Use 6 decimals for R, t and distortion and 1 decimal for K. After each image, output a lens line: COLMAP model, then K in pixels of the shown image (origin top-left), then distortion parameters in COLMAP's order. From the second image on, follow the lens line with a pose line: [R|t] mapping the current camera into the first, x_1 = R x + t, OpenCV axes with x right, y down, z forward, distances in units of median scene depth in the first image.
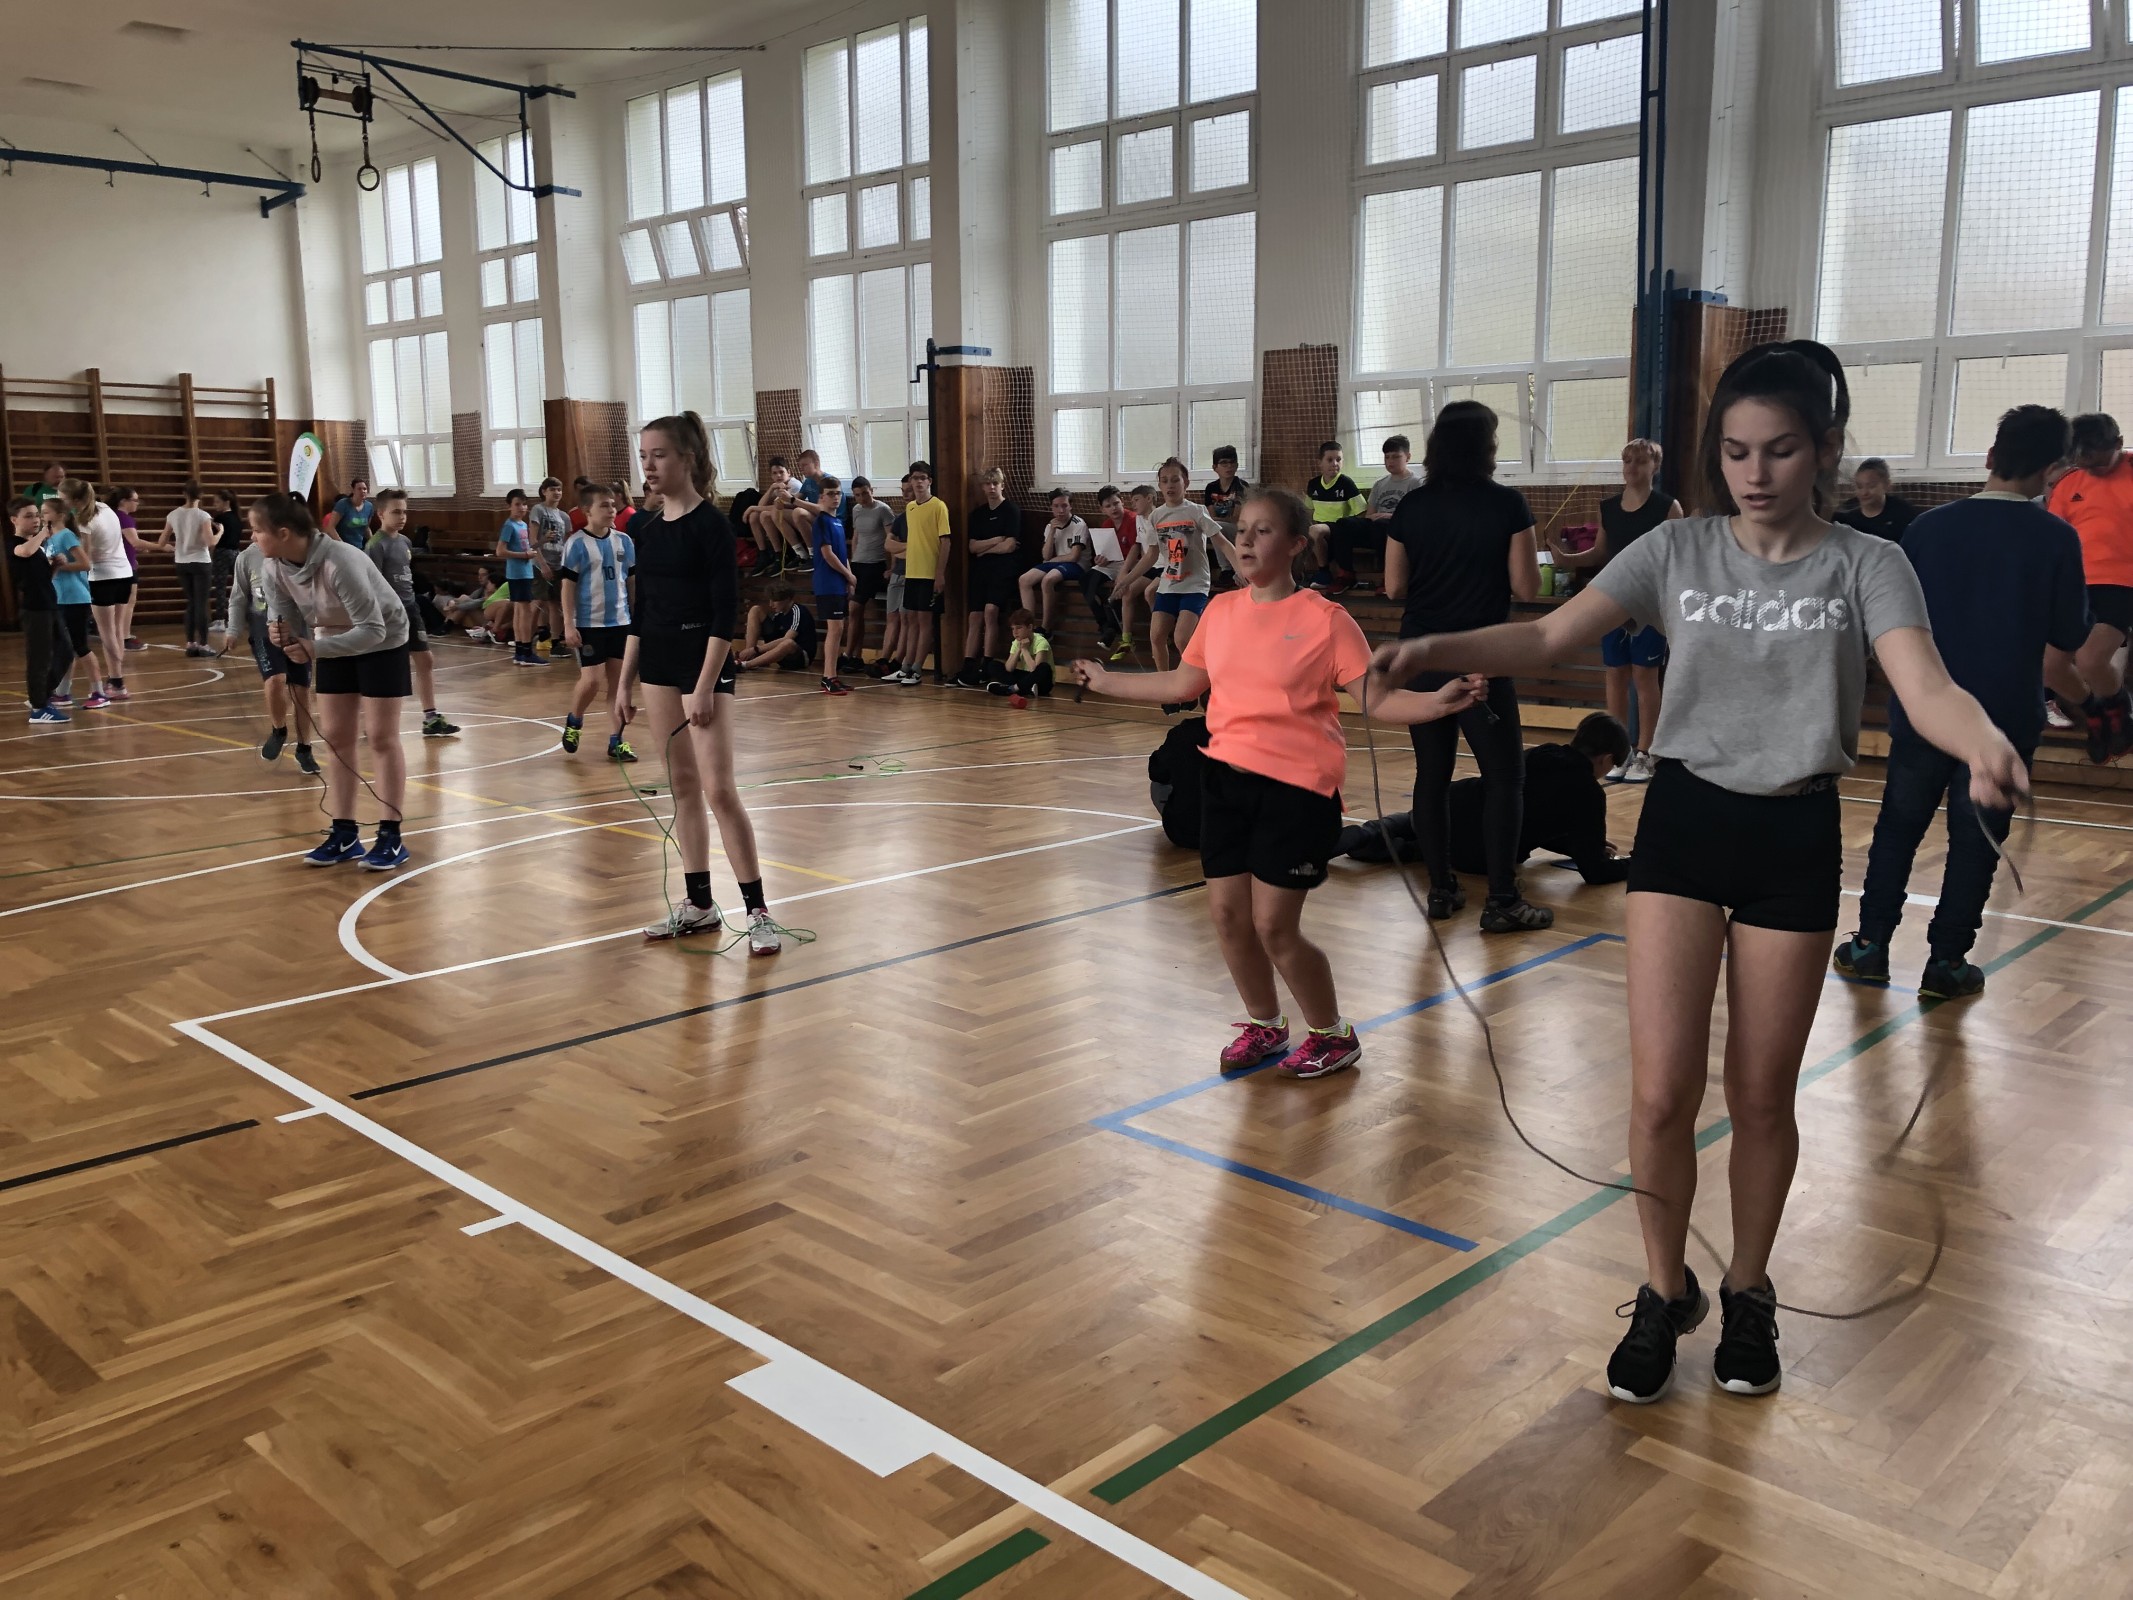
lens RADIAL K [[1738.8, 0, 1066.5], [0, 1738.8, 800.0], [0, 0, 1]] dist [0.008040, 0.004178]
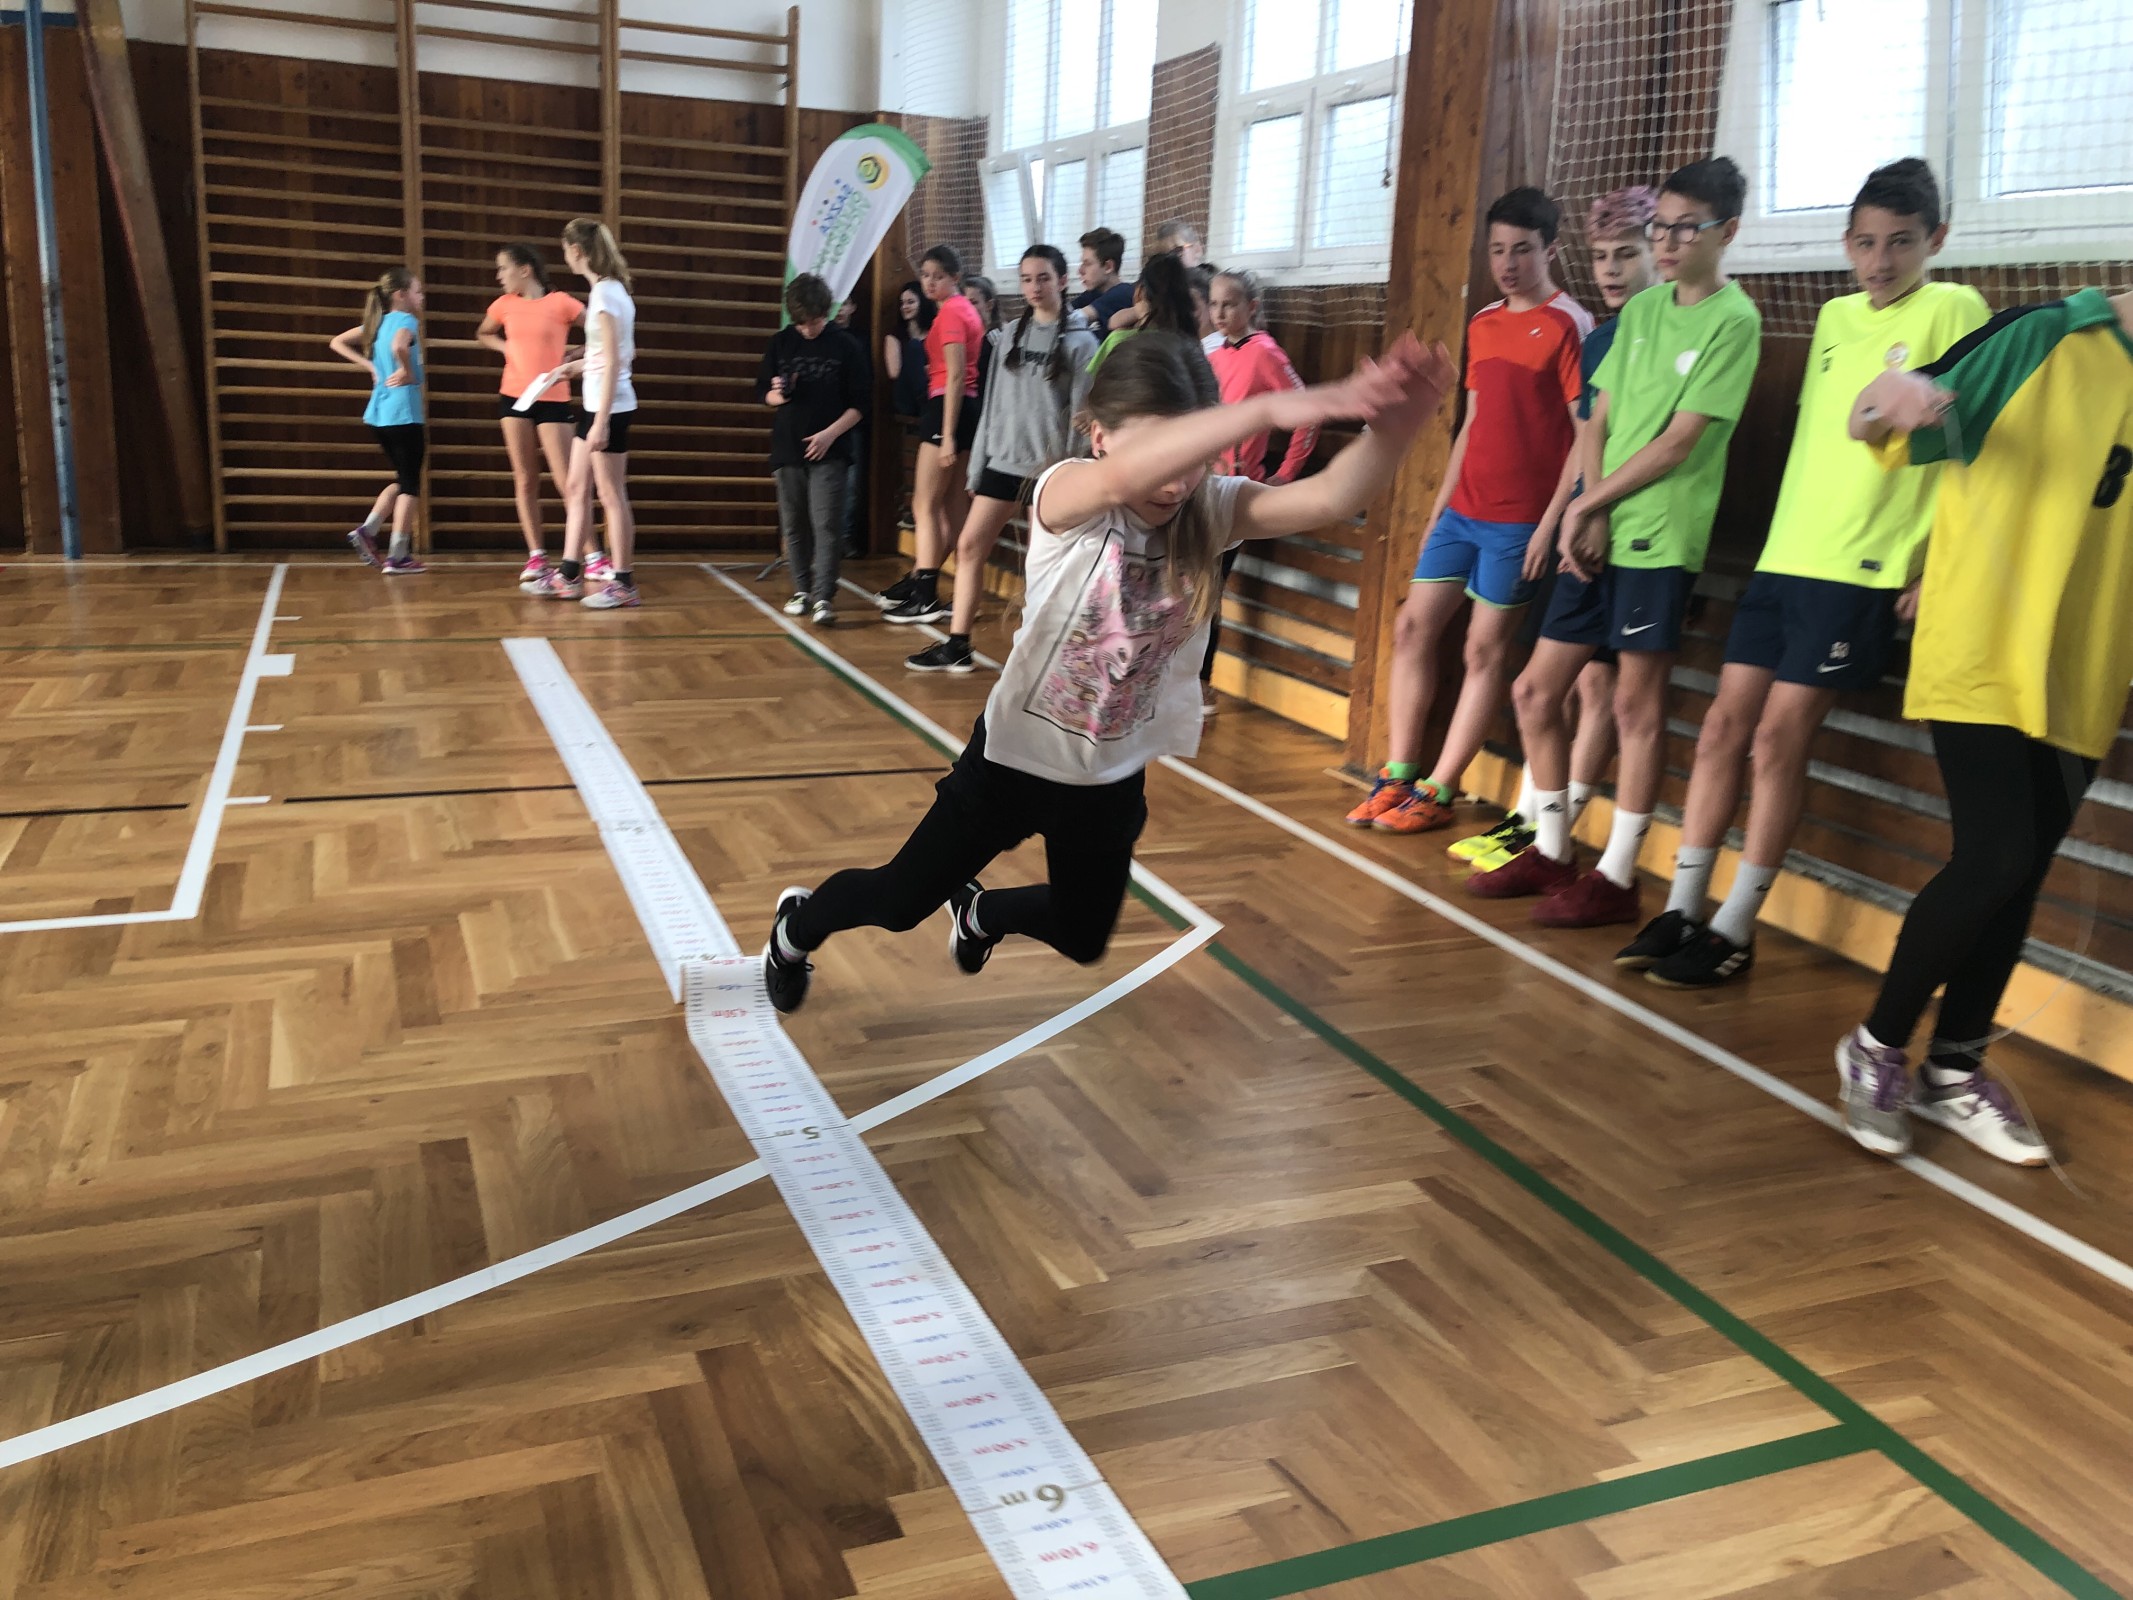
lens RADIAL K [[1749.5, 0, 1102.3], [0, 1749.5, 792.7], [0, 0, 1]] dist [0.060594, -0.070083]
pose [[0.914604, 0.144891, -0.377501, -0.189930], [-0.115066, 0.988258, 0.100528, -0.100497], [0.387634, -0.048506, 0.920536, 0.615029]]
